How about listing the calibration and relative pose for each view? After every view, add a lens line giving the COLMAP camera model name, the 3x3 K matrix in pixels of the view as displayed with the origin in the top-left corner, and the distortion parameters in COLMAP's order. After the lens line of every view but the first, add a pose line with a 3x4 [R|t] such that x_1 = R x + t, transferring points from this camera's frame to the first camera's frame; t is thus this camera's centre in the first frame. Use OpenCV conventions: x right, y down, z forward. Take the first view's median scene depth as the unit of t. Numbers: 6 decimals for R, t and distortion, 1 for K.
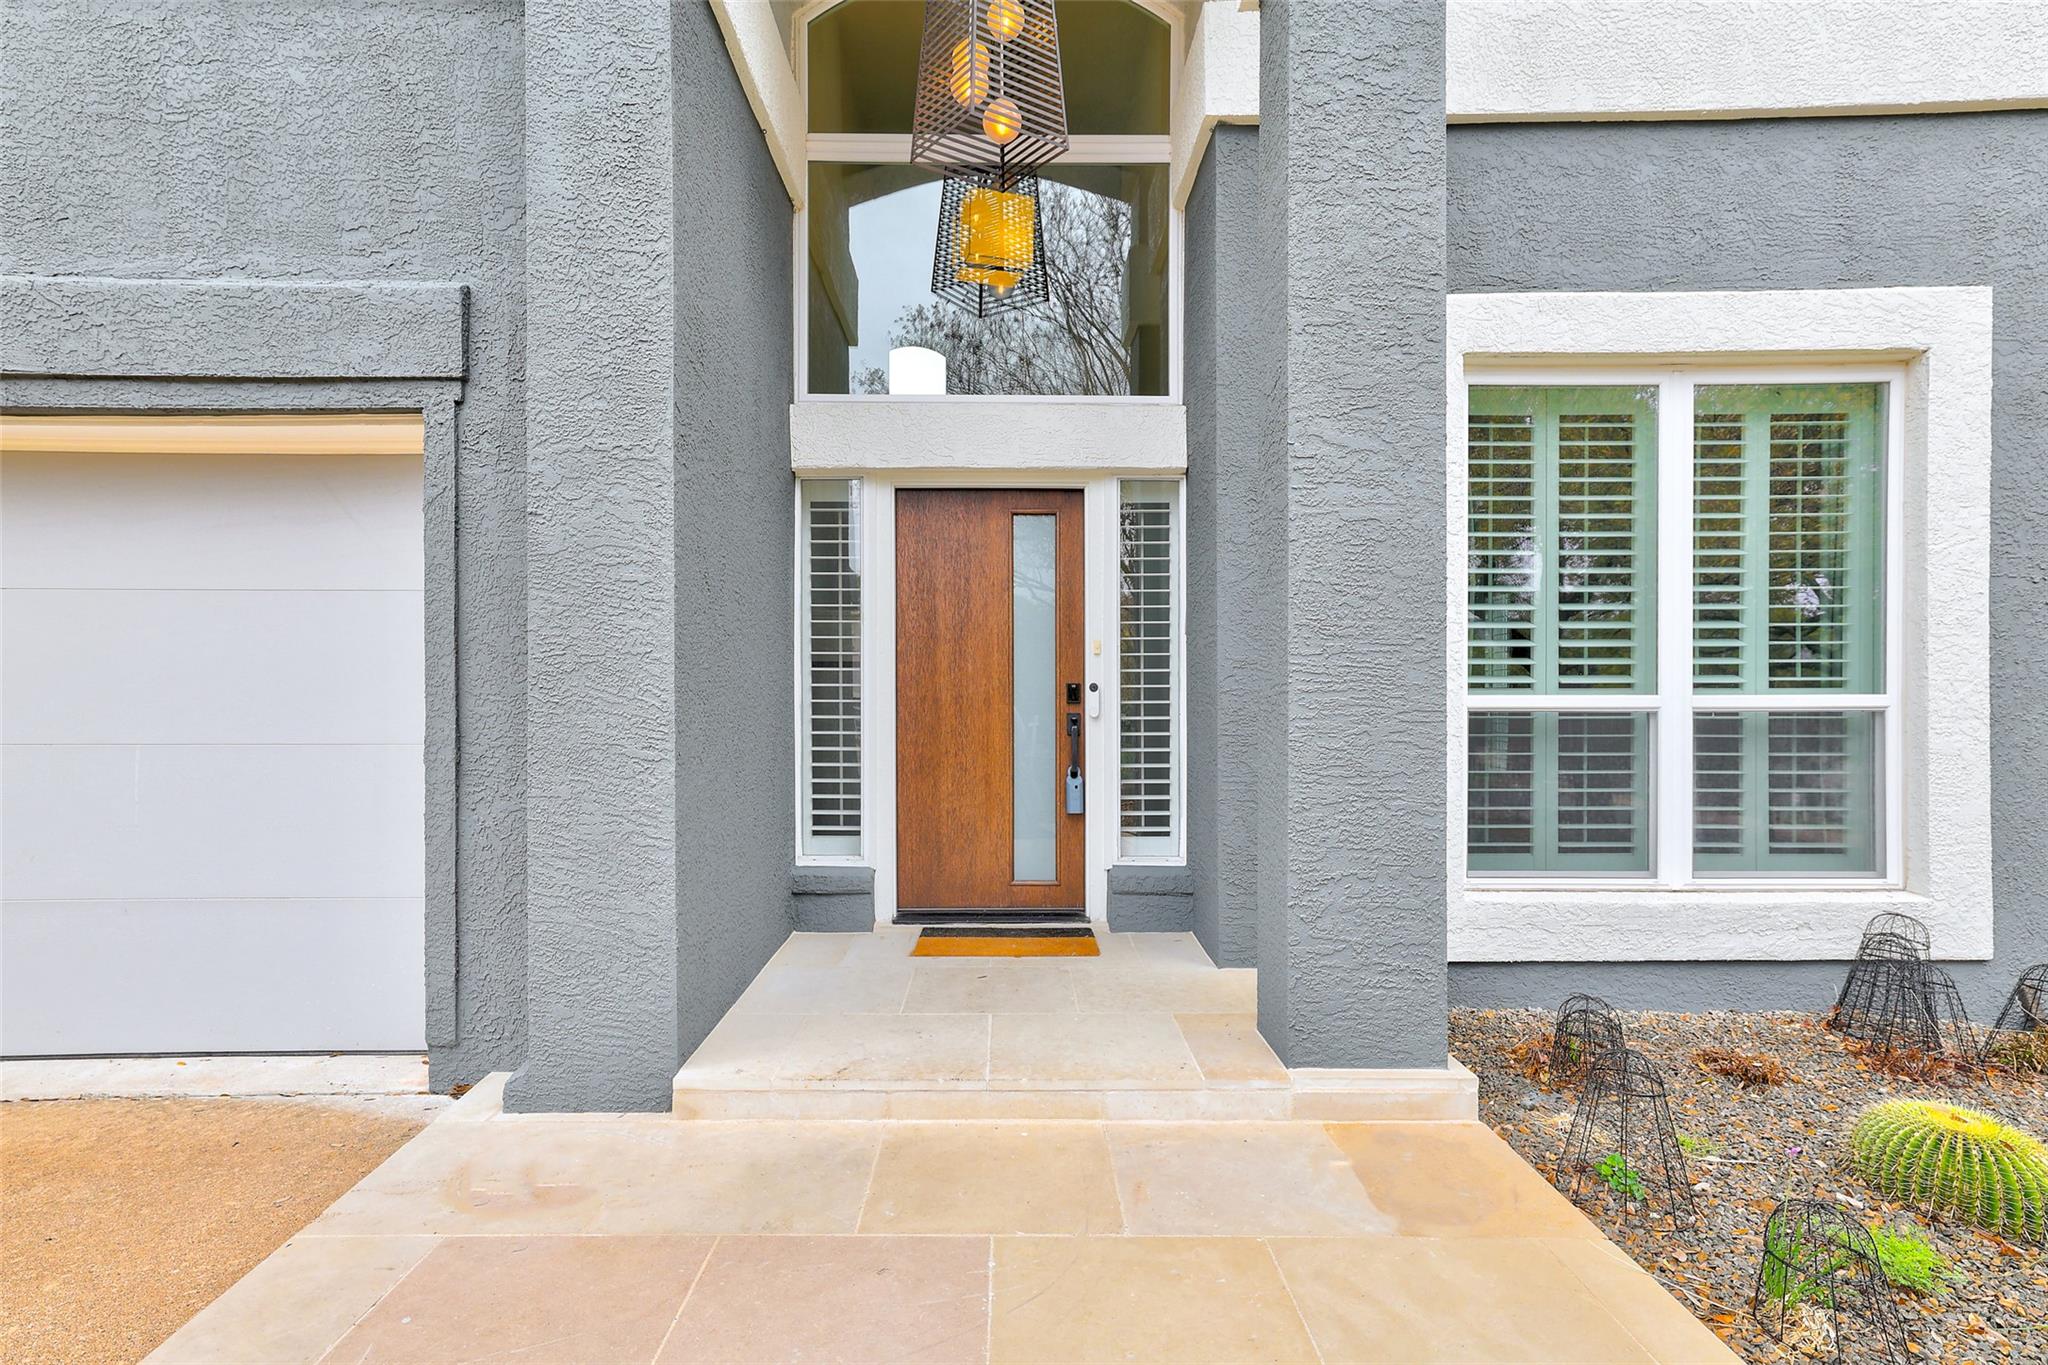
lens RADIAL K [[1099.6, 0, 1013.7], [0, 1099.6, 689.9], [0, 0, 1]] dist [0.025188, 0.001402]
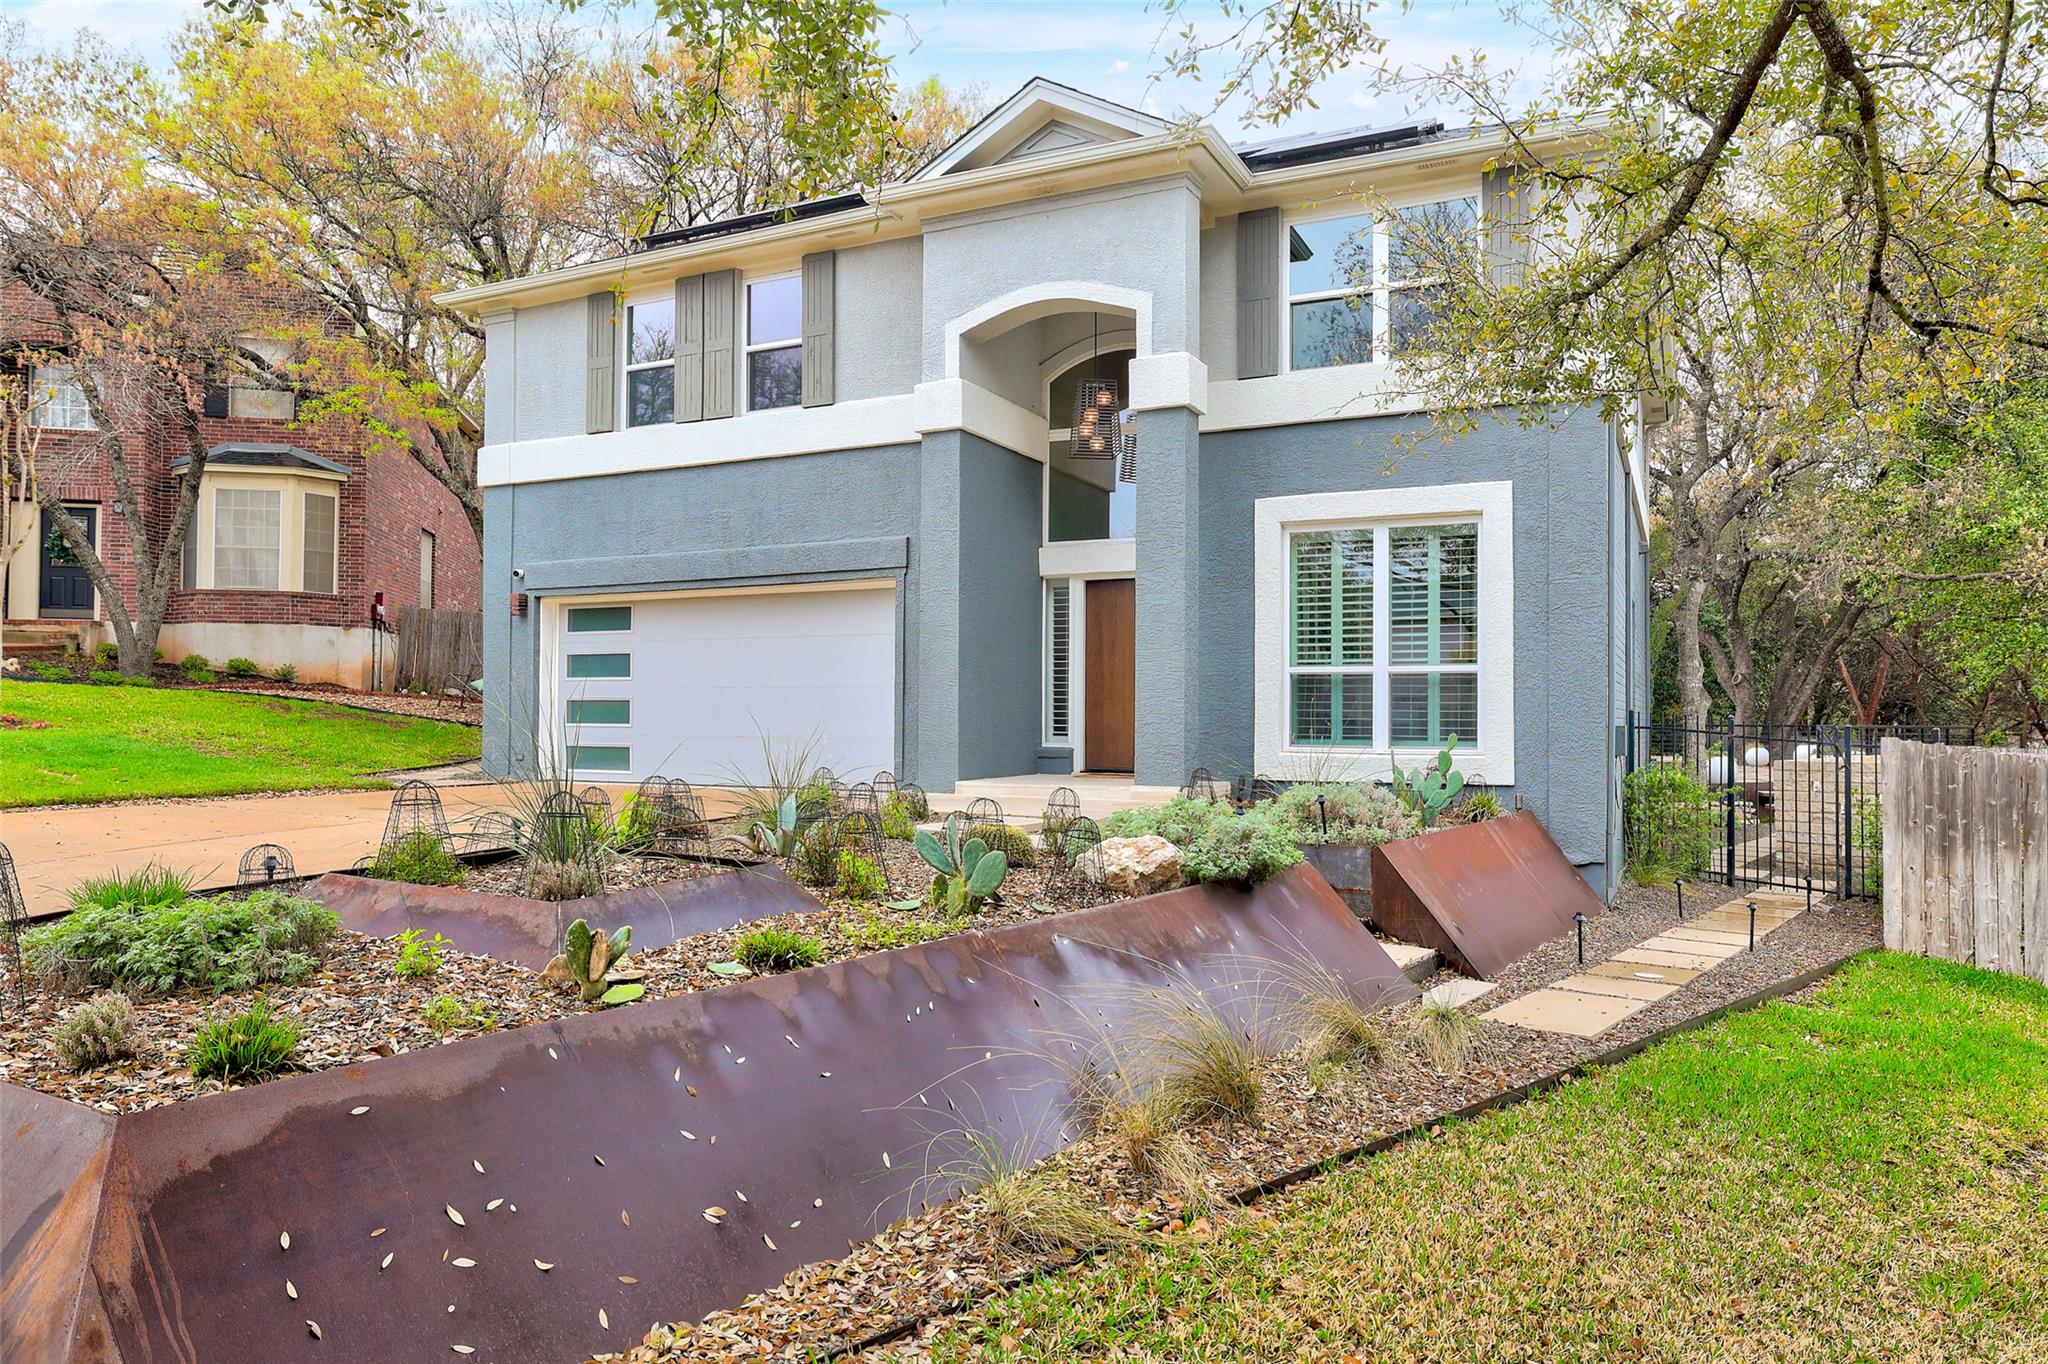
lens RADIAL K [[1318.7, 0, 1021.8], [0, 1318.7, 686.9], [0, 0, 1]] dist [0.007620, 0.002064]
pose [[0.897380, -0.003620, -0.441243, 1.081523], [-0.005801, 0.999783, -0.020001, 0.099229], [0.441220, 0.020508, 0.897165, -1.649014]]
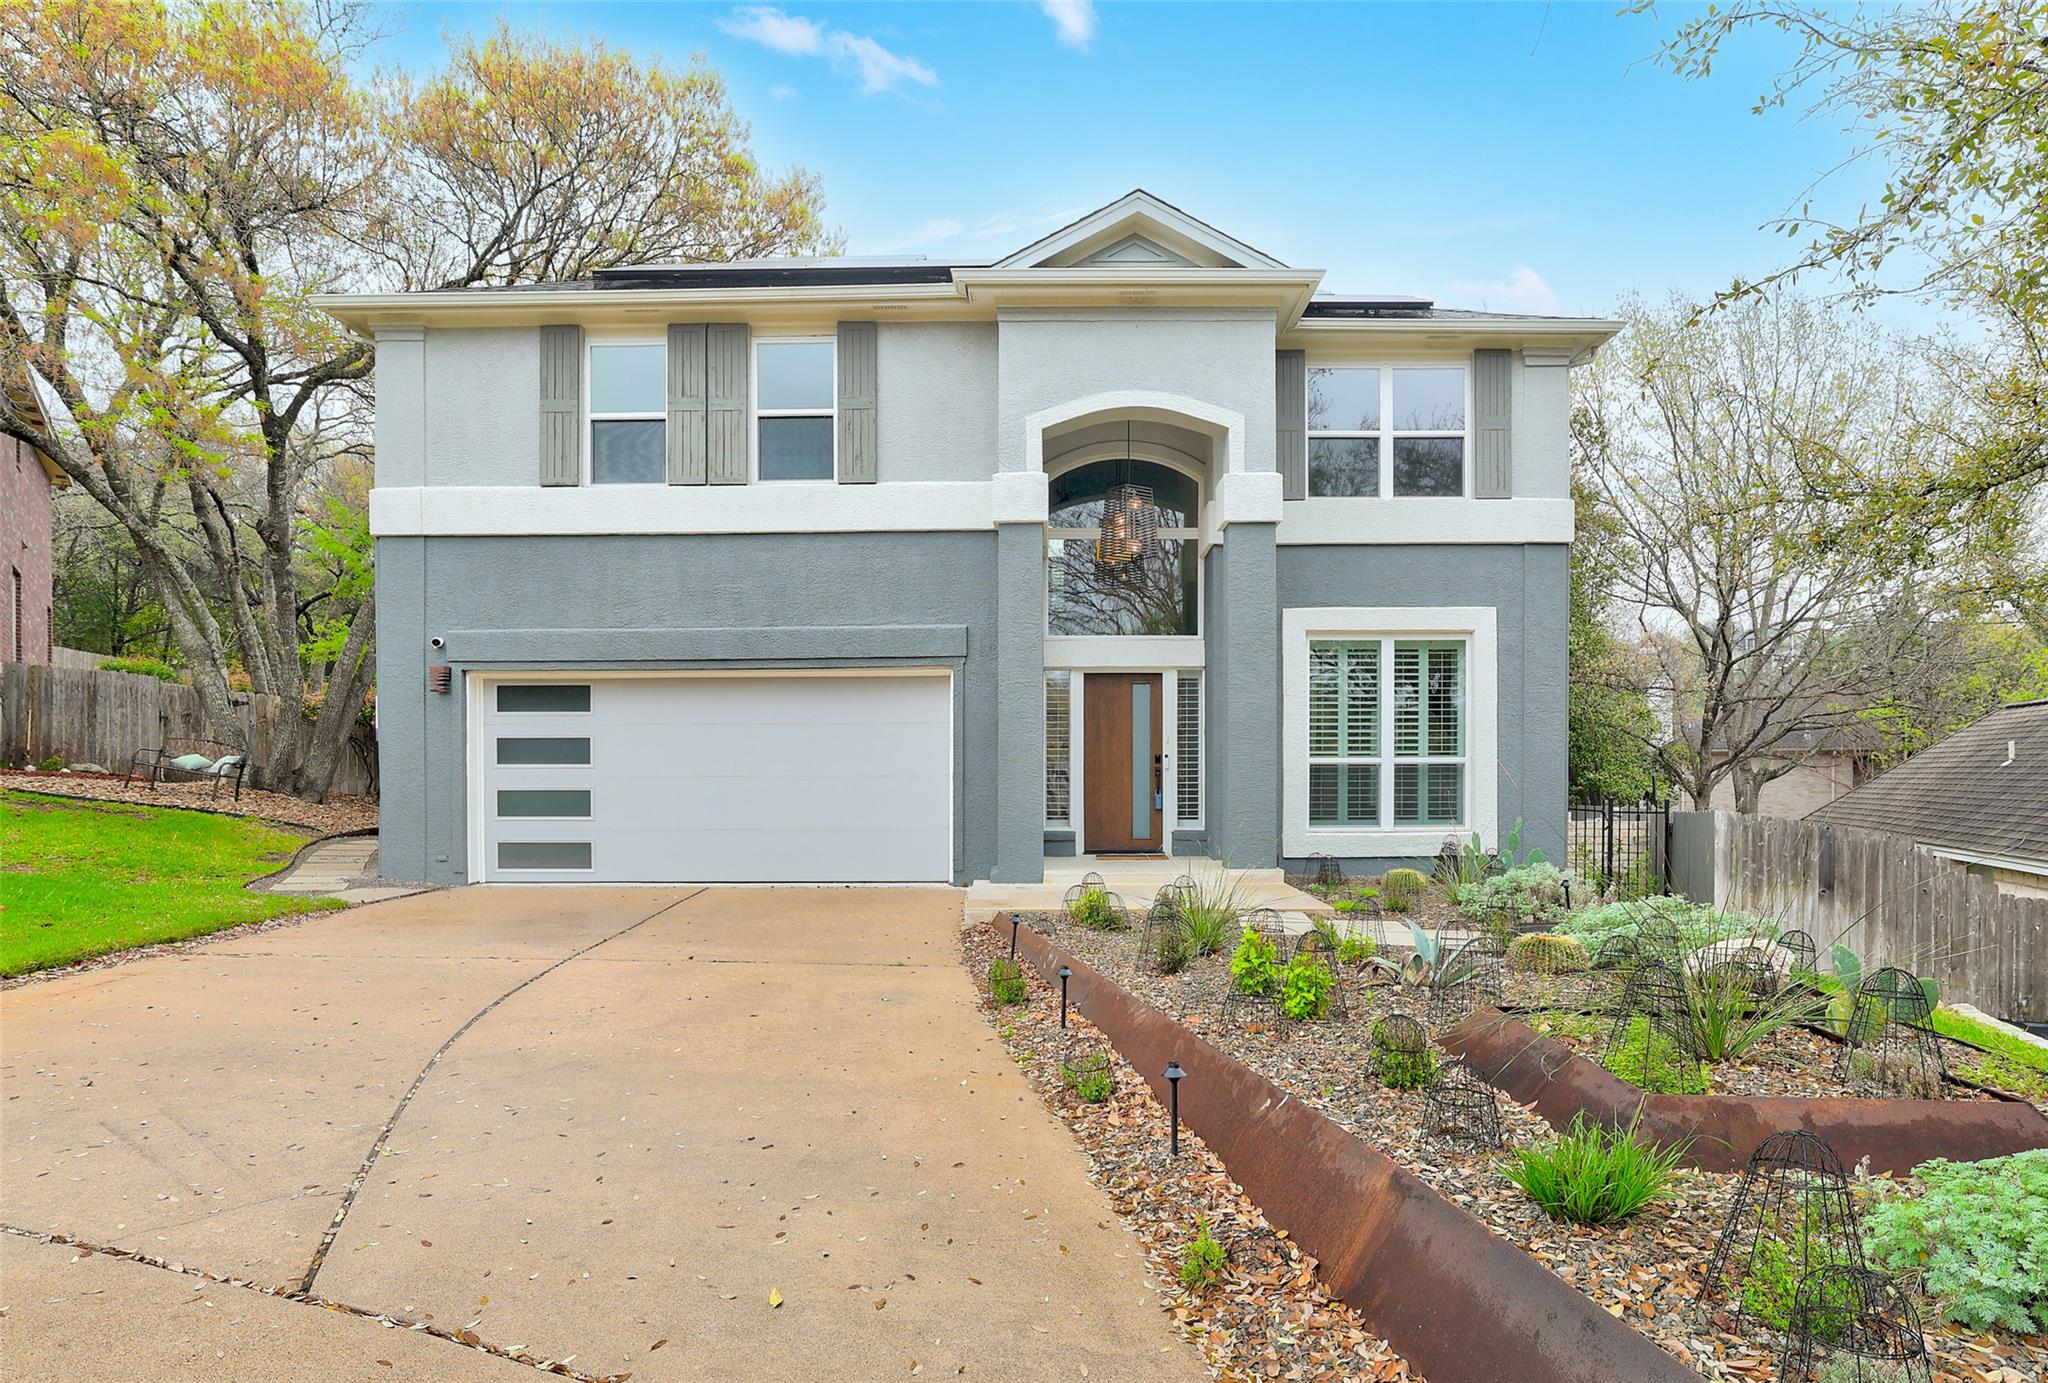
lens RADIAL K [[1074.9, 0, 1060.9], [0, 1074.9, 764.6], [0, 0, 1]] dist [-0.003934, -0.000124]
pose [[0.999974, -0.002303, -0.006829, -0.157952], [0.002291, 0.999996, -0.001739, 0.022731], [0.006833, 0.001723, 0.999975, -1.511301]]
